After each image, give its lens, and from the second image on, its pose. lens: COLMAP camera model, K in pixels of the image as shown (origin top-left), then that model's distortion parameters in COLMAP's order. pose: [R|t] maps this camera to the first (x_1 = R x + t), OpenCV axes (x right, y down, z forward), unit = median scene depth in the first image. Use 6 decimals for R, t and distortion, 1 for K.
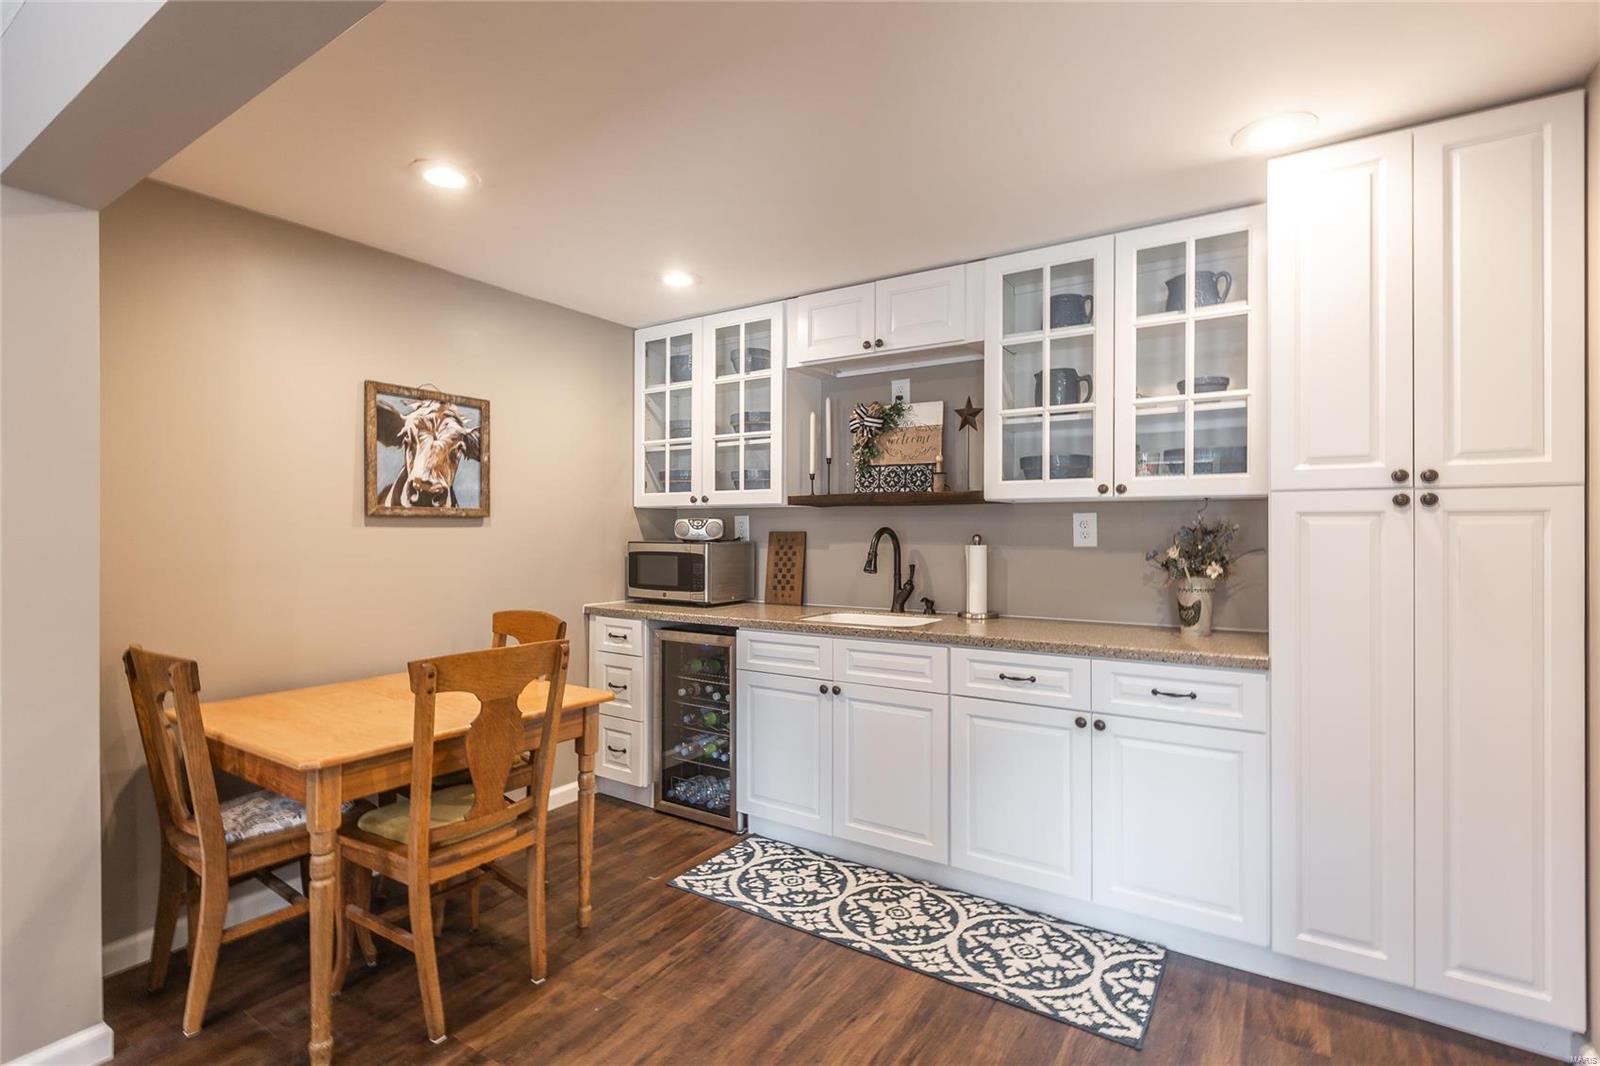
lens RADIAL K [[726.0, 0, 797.8], [0, 726.0, 533.0], [0, 0, 1]] dist [-0.000626, 0.000290]
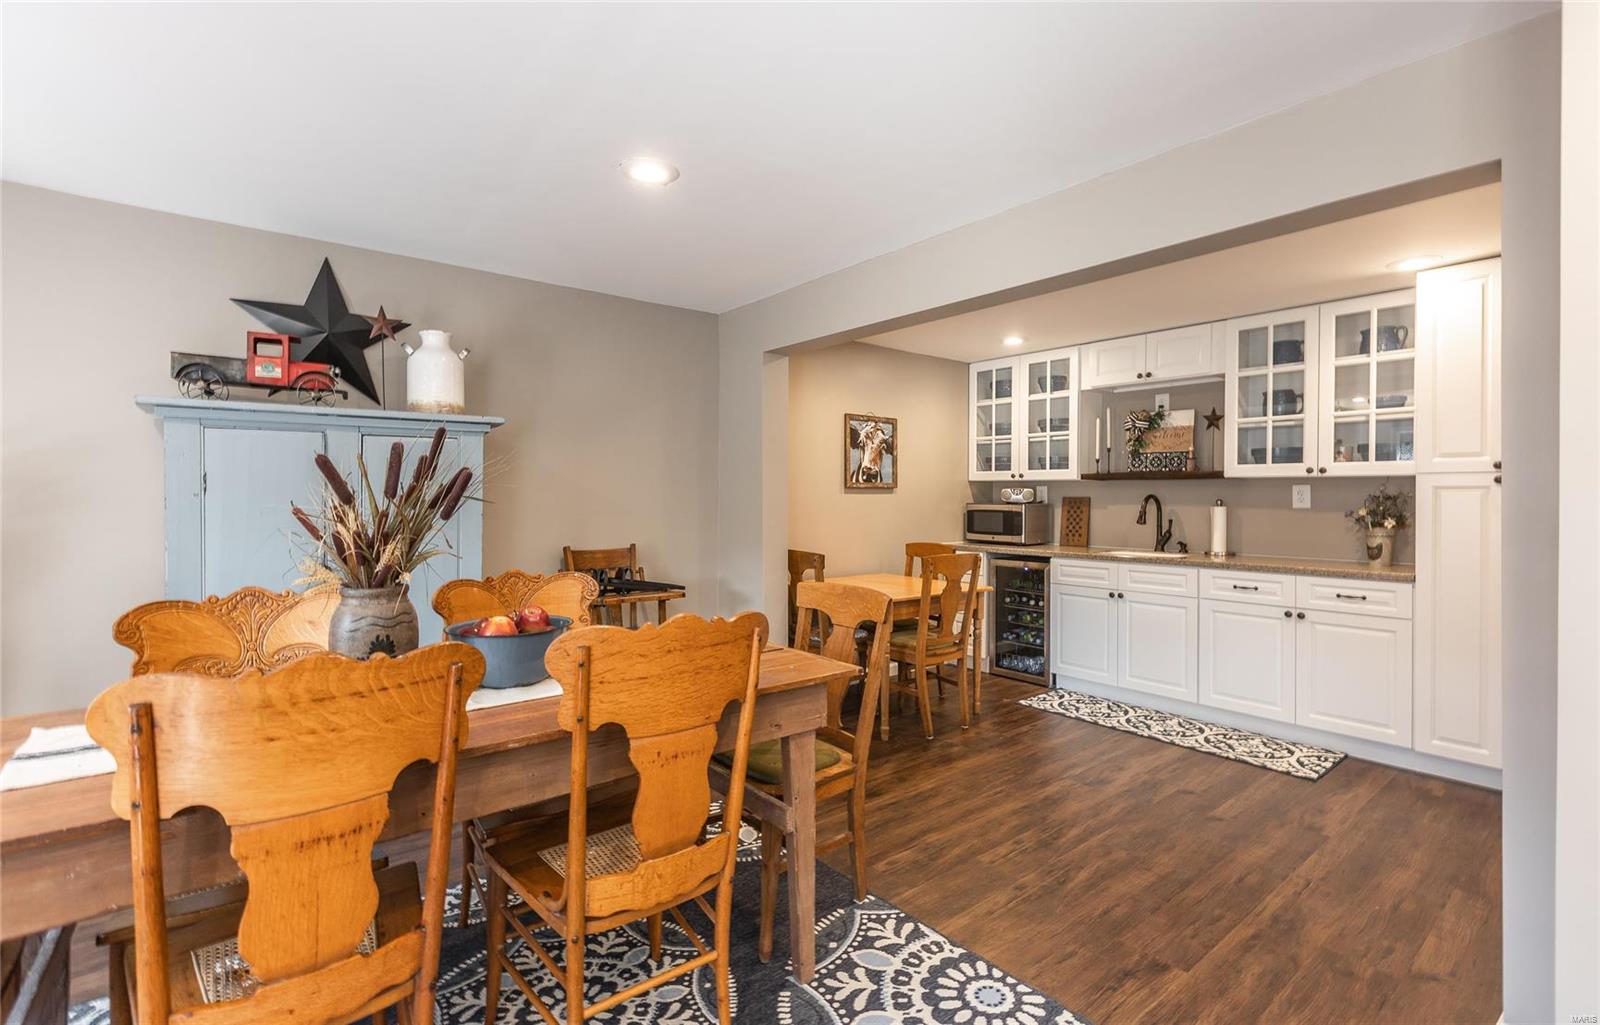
lens RADIAL K [[729.4, 0, 807.5], [0, 729.4, 501.0], [0, 0, 1]] dist [0.000264, 0.001320]
pose [[0.961610, 0.004832, -0.274376, -0.171833], [-0.003581, 0.999981, 0.005059, 0.000681], [0.274395, -0.003882, 0.961609, -0.745940]]
